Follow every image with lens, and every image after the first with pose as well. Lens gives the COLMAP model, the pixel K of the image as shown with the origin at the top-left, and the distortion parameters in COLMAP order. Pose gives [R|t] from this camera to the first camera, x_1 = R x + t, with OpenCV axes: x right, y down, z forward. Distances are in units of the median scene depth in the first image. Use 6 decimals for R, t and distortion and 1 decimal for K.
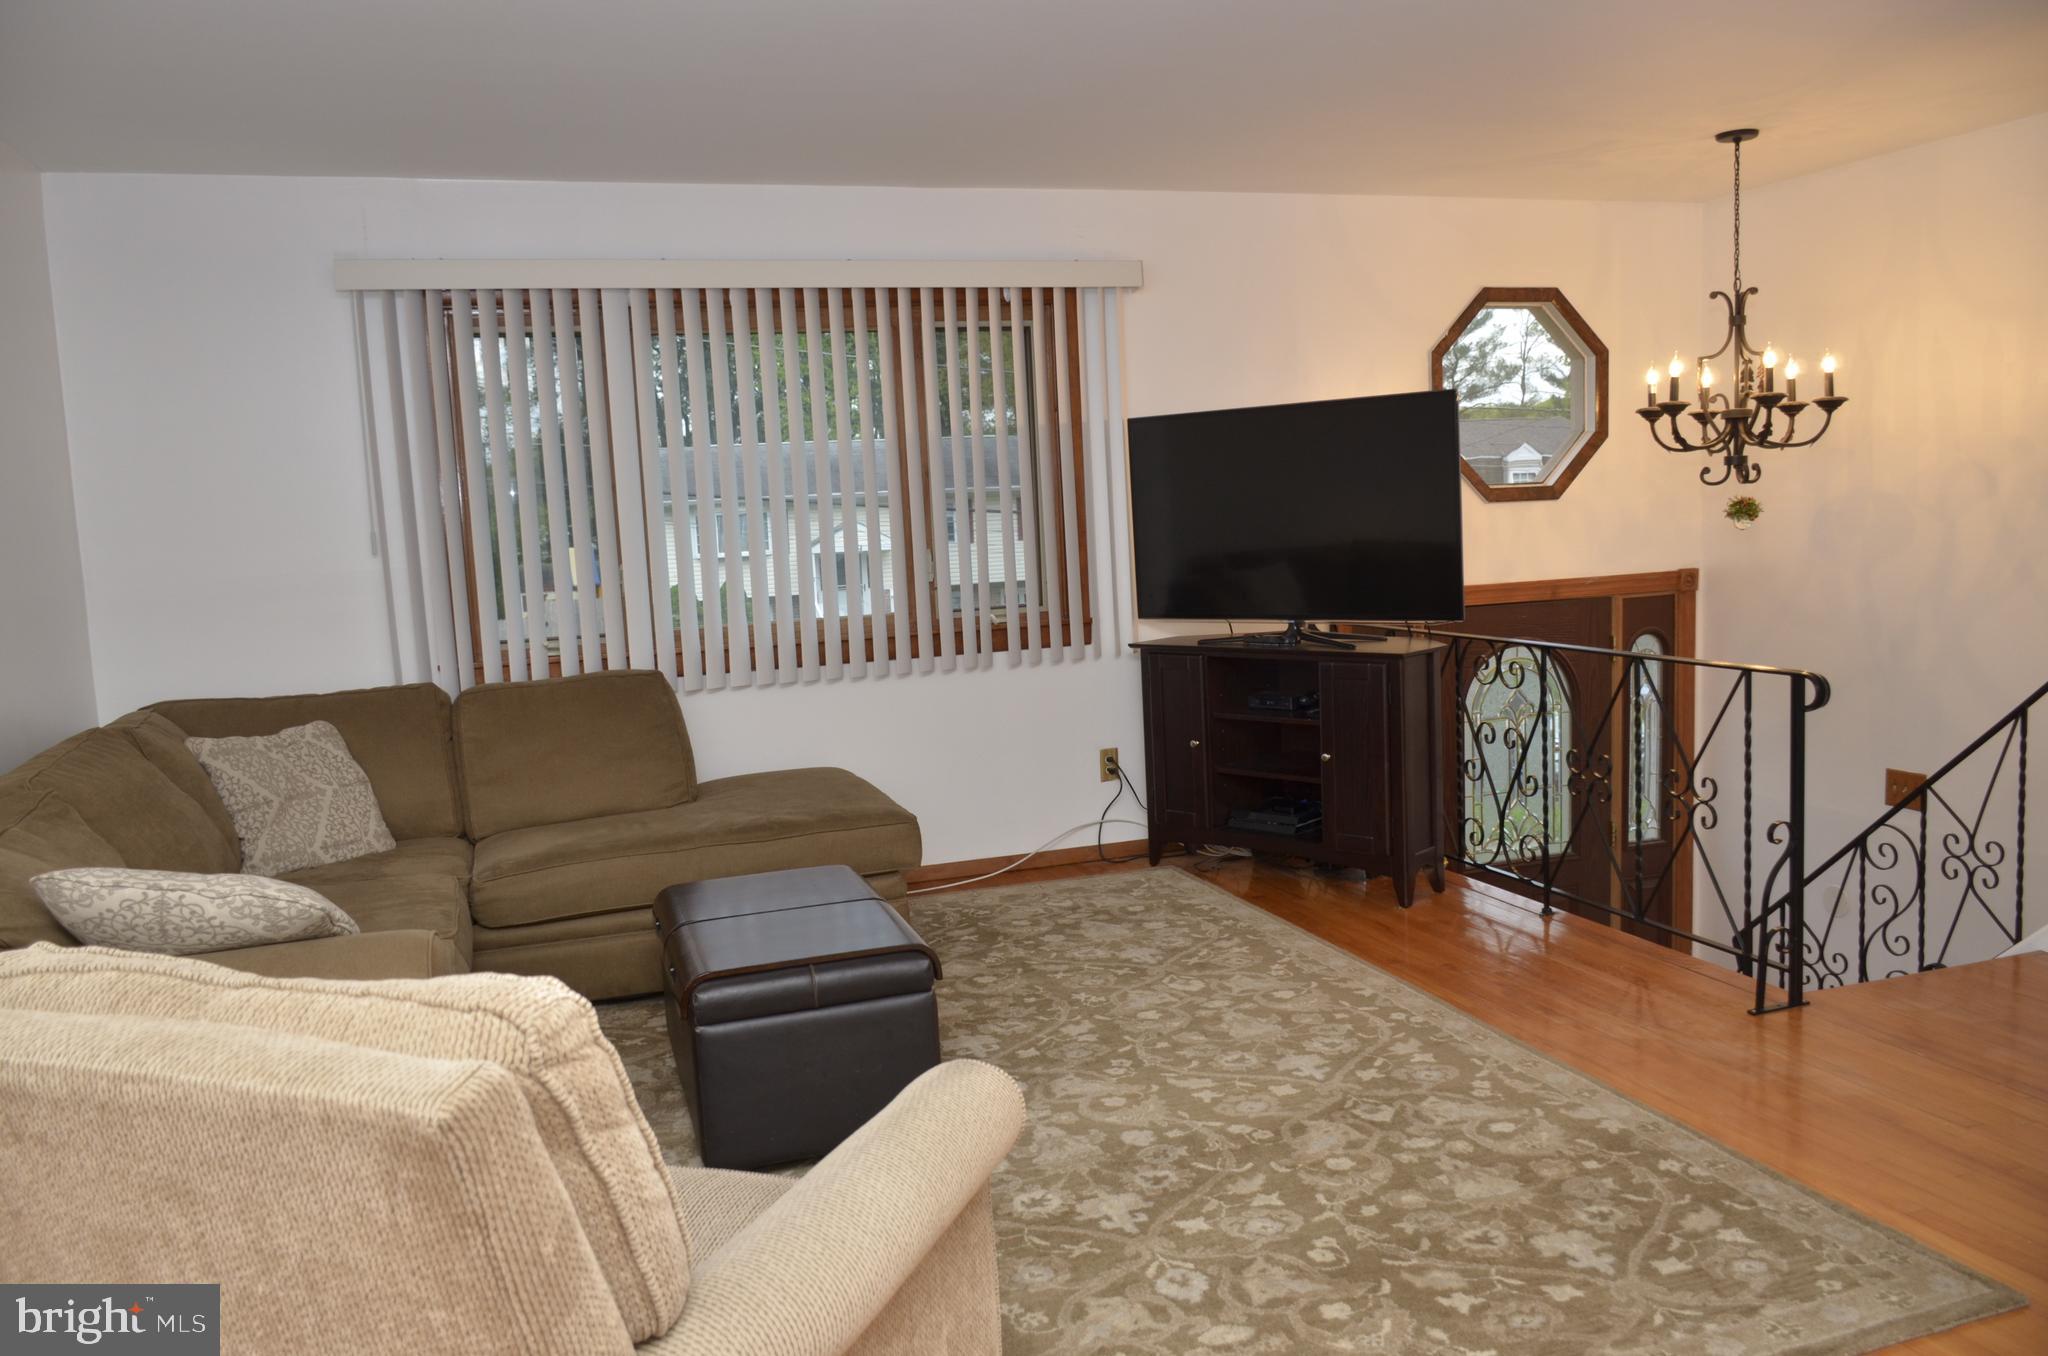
lens RADIAL K [[1548.2, 0, 998.1], [0, 1548.2, 682.7], [0, 0, 1]] dist [-0.030042, 0.000419]
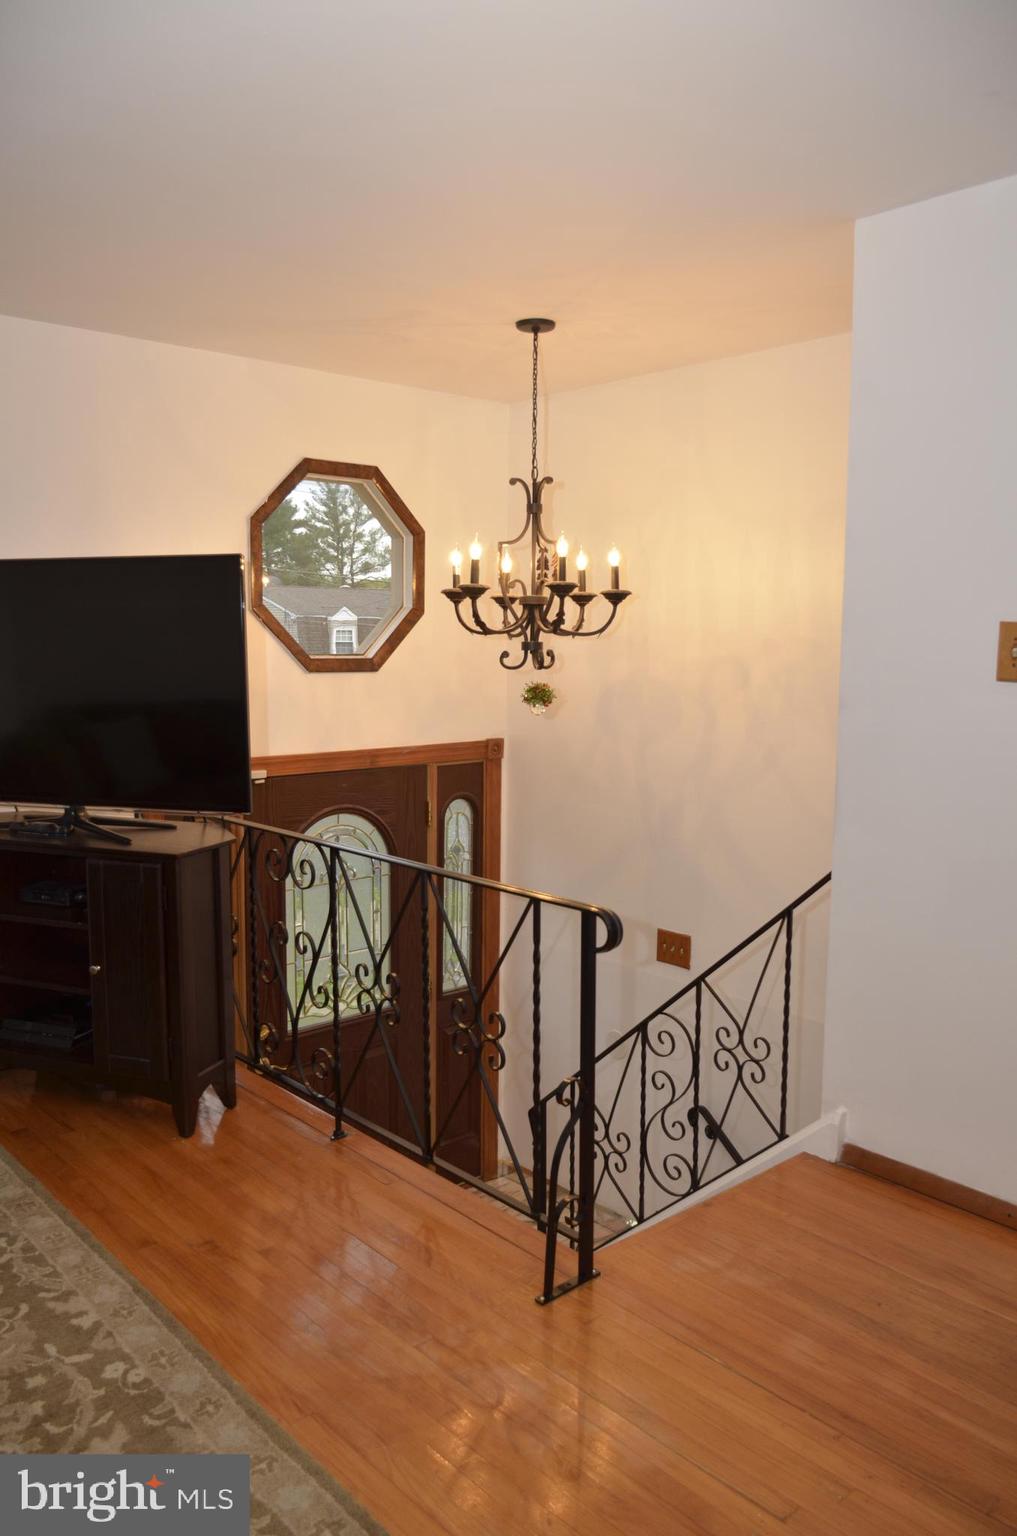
lens RADIAL K [[1161.1, 0, 508.5], [0, 1161.1, 768.0], [0, 0, 1]] dist [-0.030042, 0.000419]
pose [[0.914571, 0.006292, 0.404376, 0.160250], [-0.002900, 0.999955, -0.008999, -0.058760], [-0.404415, 0.007057, 0.914548, 0.313228]]
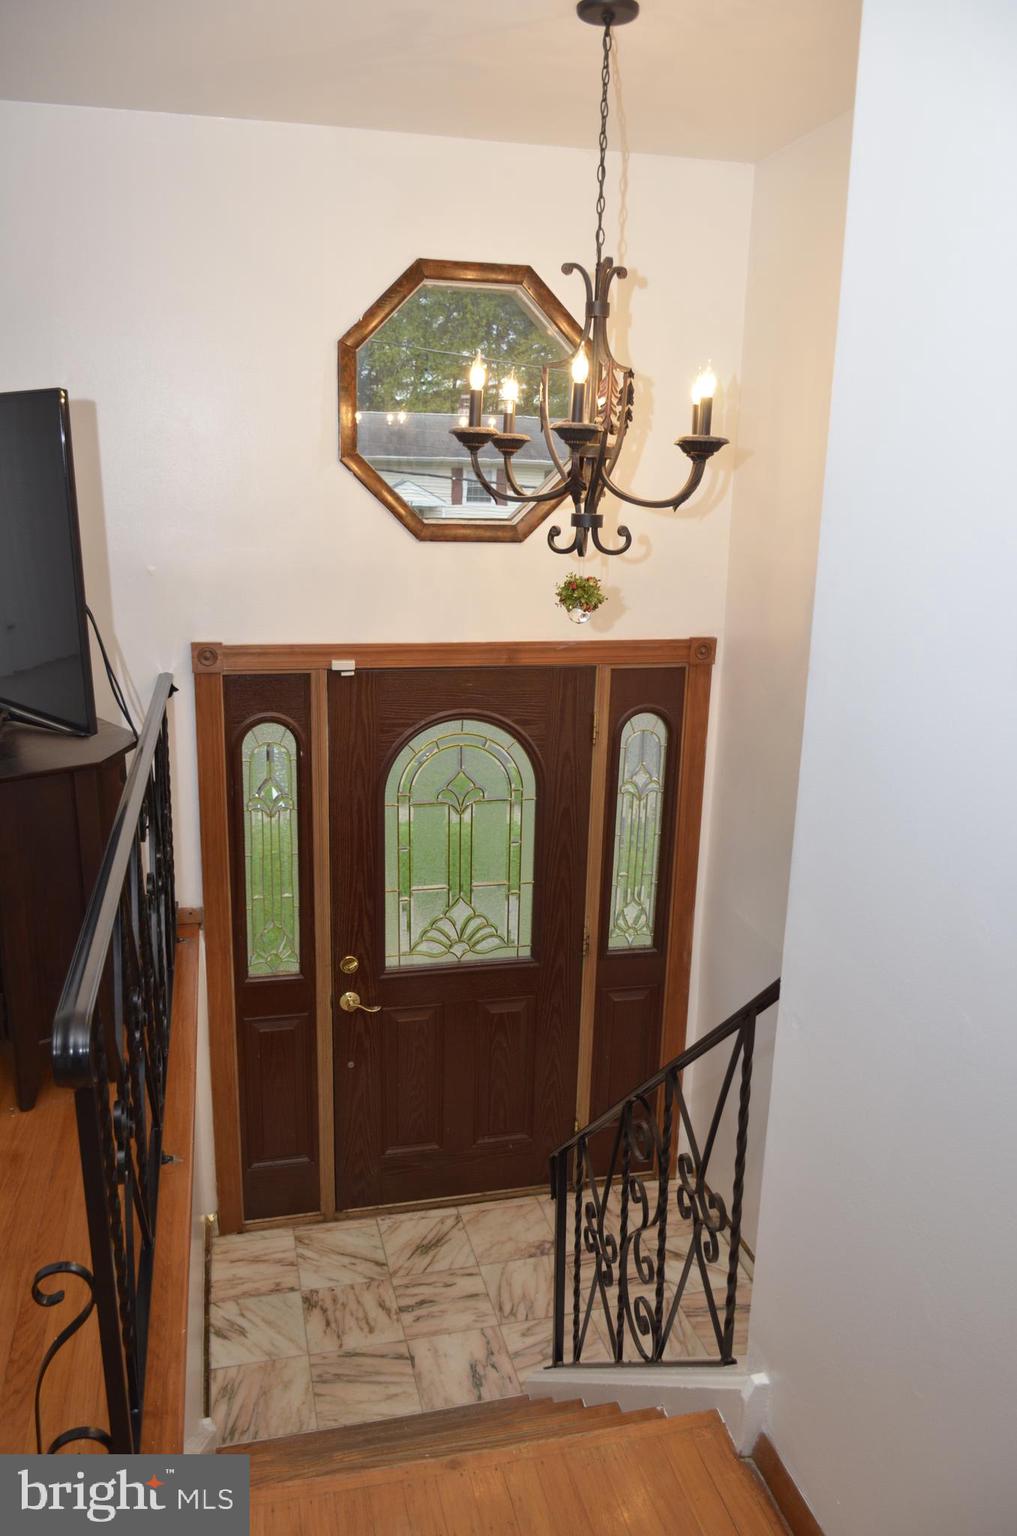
lens RADIAL K [[1158.0, 0, 508.5], [0, 1158.0, 768.0], [0, 0, 1]] dist [-0.027332, -0.009984]
pose [[0.994840, 0.085215, -0.055069, 0.494312], [-0.076727, 0.987001, 0.141218, -0.108322], [0.066387, -0.136264, 0.988446, 0.480333]]
